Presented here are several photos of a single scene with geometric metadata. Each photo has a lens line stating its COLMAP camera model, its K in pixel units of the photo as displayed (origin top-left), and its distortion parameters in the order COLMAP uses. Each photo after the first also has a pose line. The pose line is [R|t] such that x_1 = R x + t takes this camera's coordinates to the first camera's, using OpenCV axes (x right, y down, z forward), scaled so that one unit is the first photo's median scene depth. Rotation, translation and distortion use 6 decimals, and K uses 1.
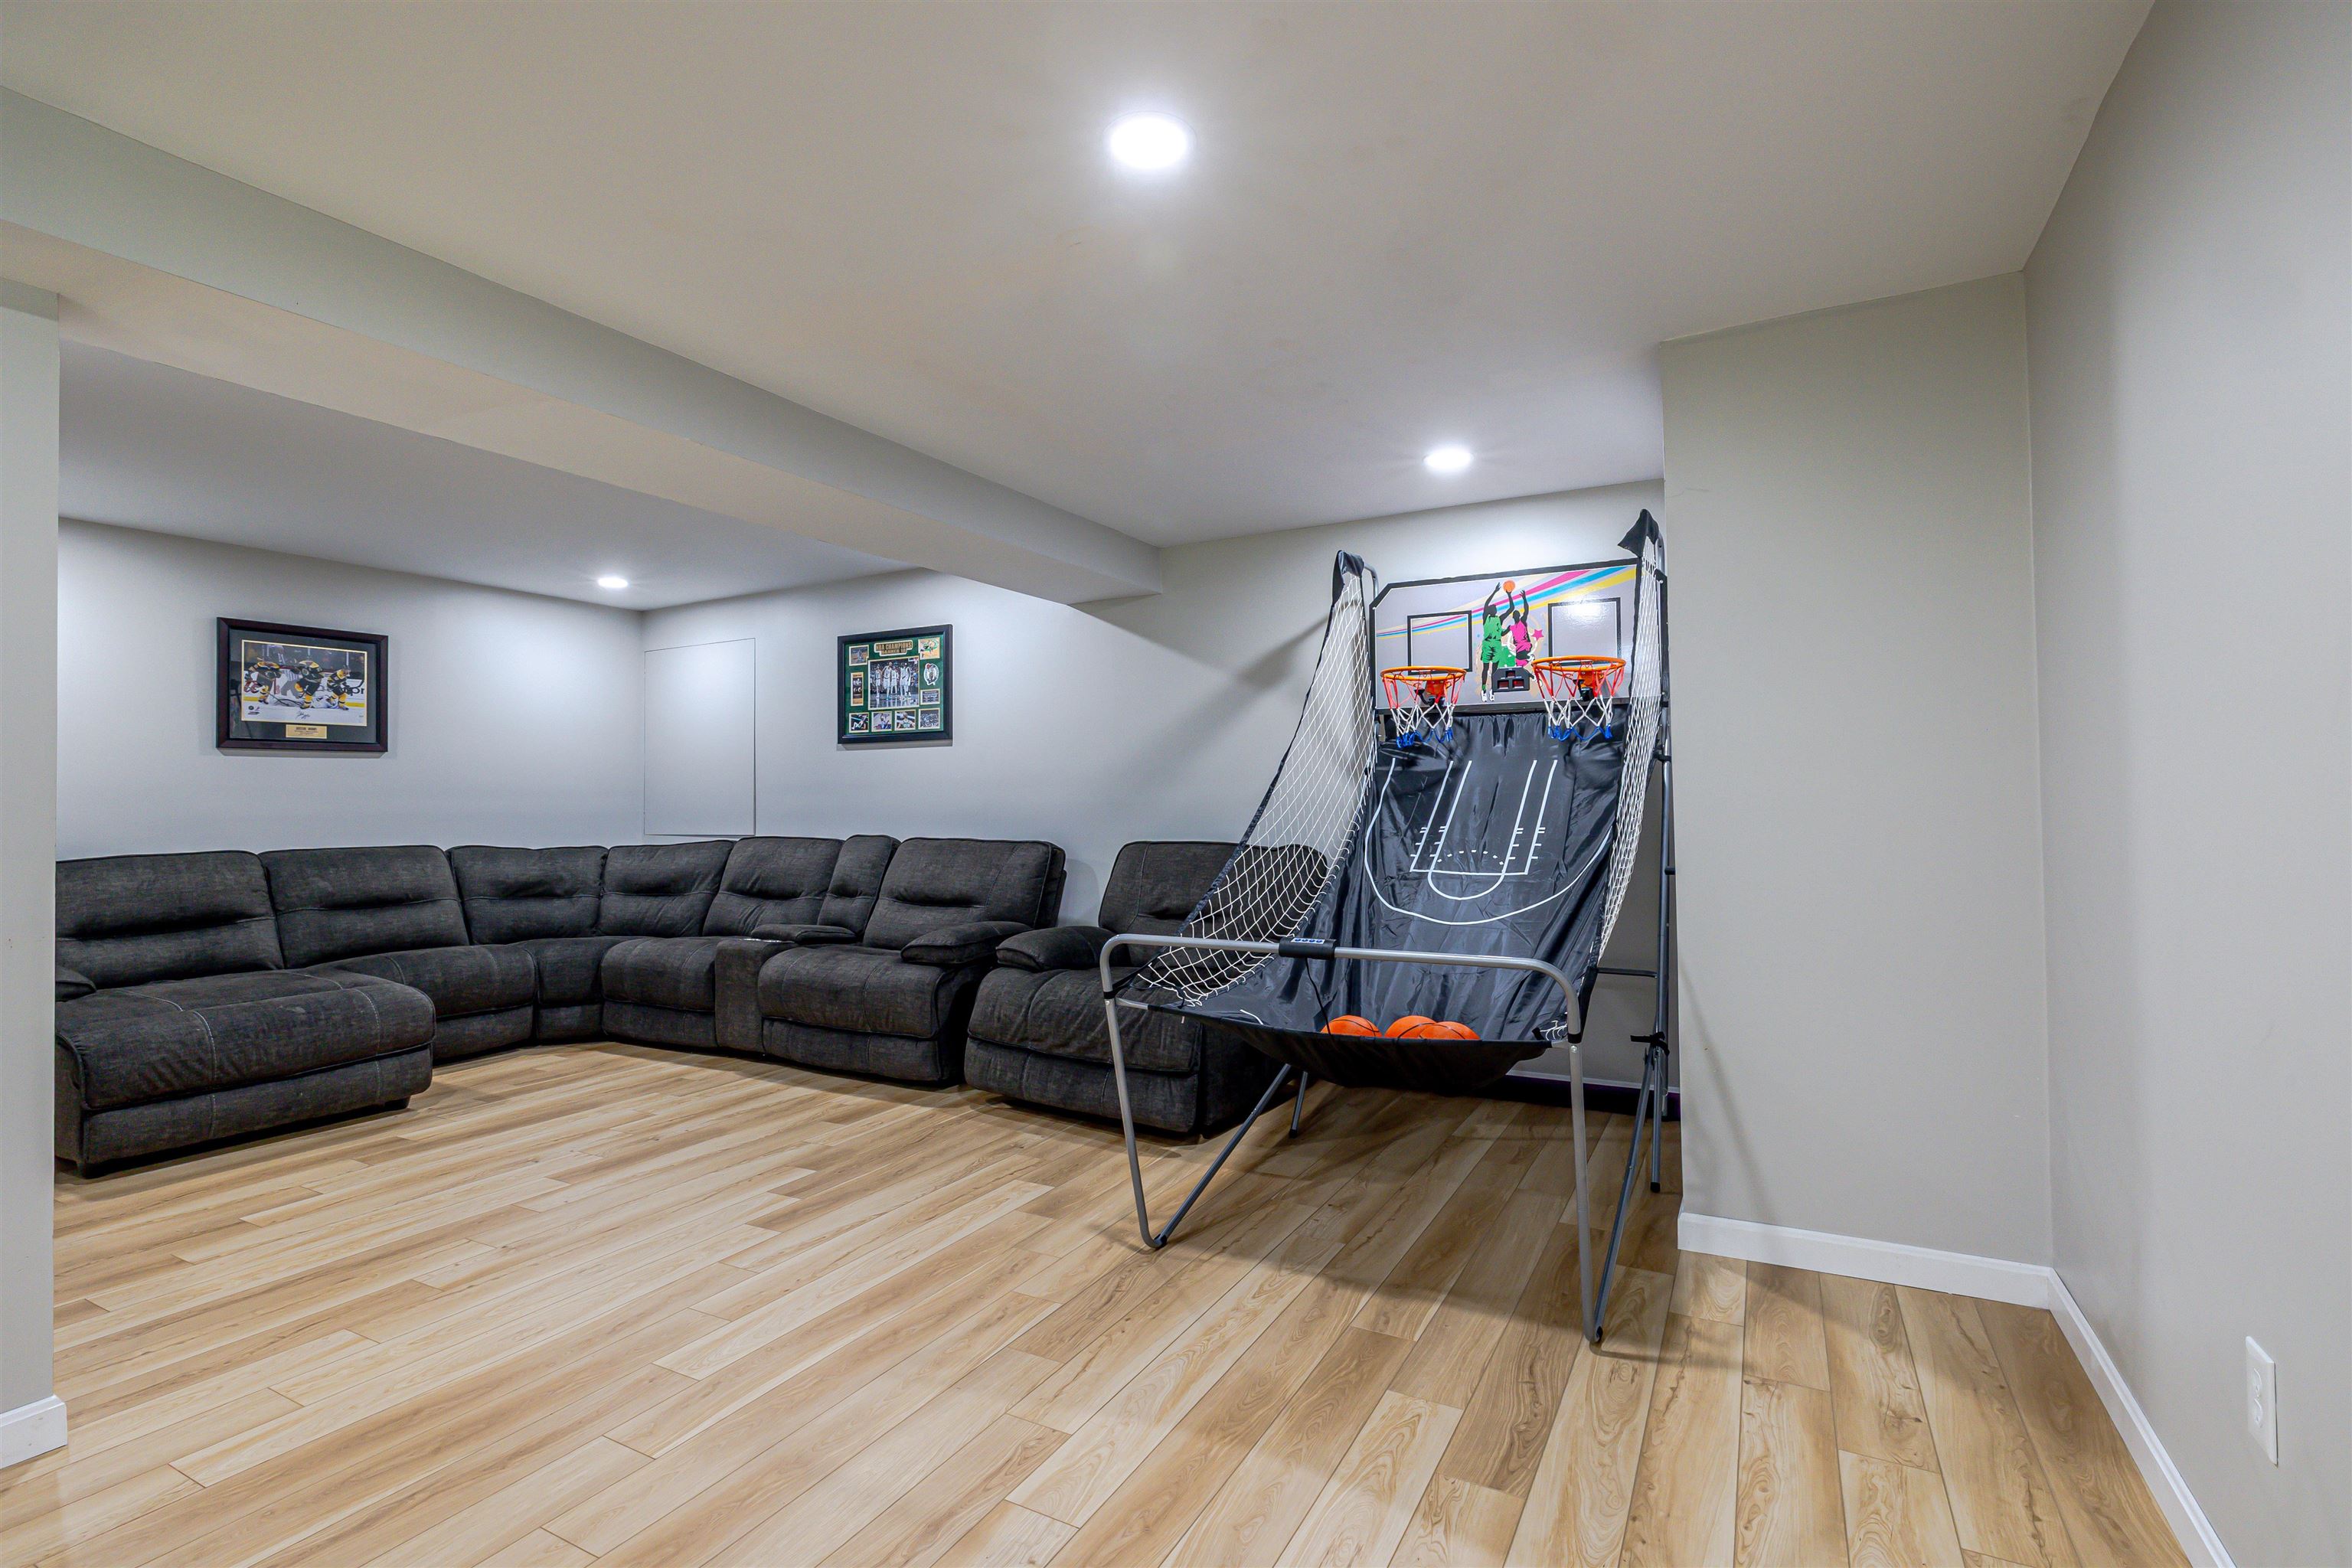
lens RADIAL K [[1098.4, 0, 1173.5], [0, 1098.4, 779.4], [0, 0, 1]] dist [-0.010399, 0.001061]
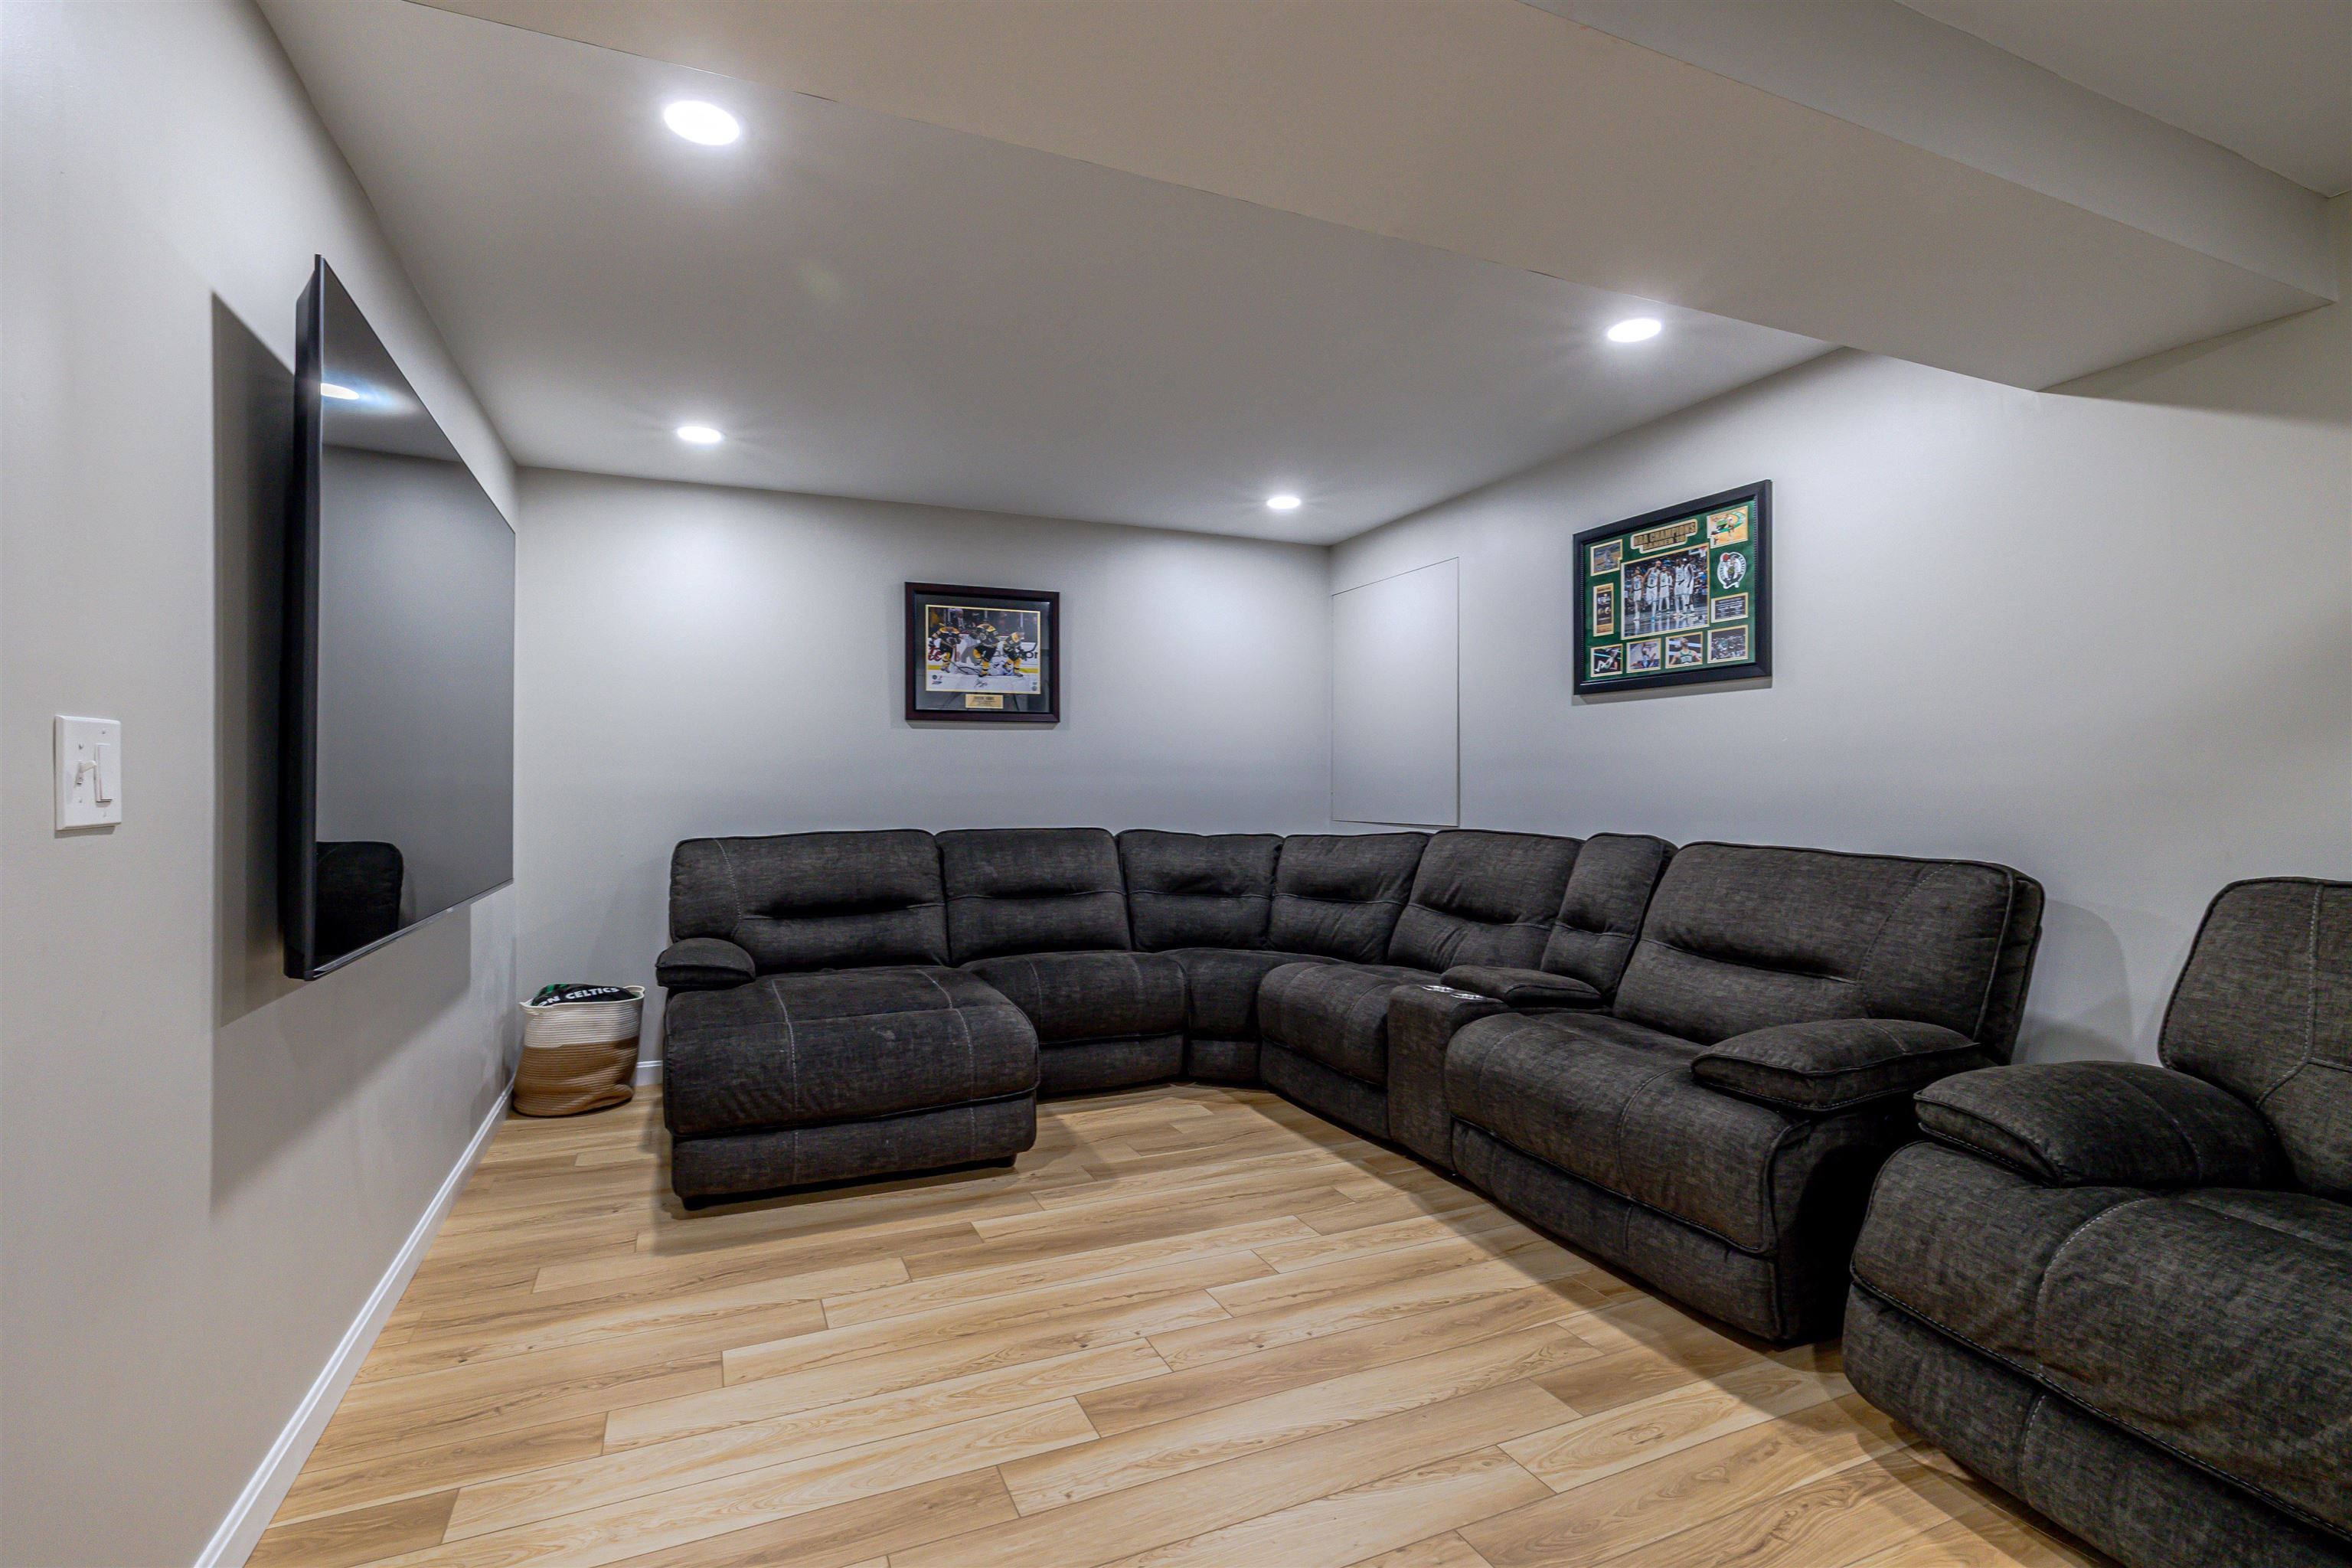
lens RADIAL K [[1098.4, 0, 1173.5], [0, 1098.4, 779.4], [0, 0, 1]] dist [-0.010399, 0.001061]
pose [[0.797222, 0.005803, -0.603658, -0.109572], [0.004969, 0.999857, 0.016174, 0.007996], [0.603666, -0.015894, 0.797079, 0.362569]]
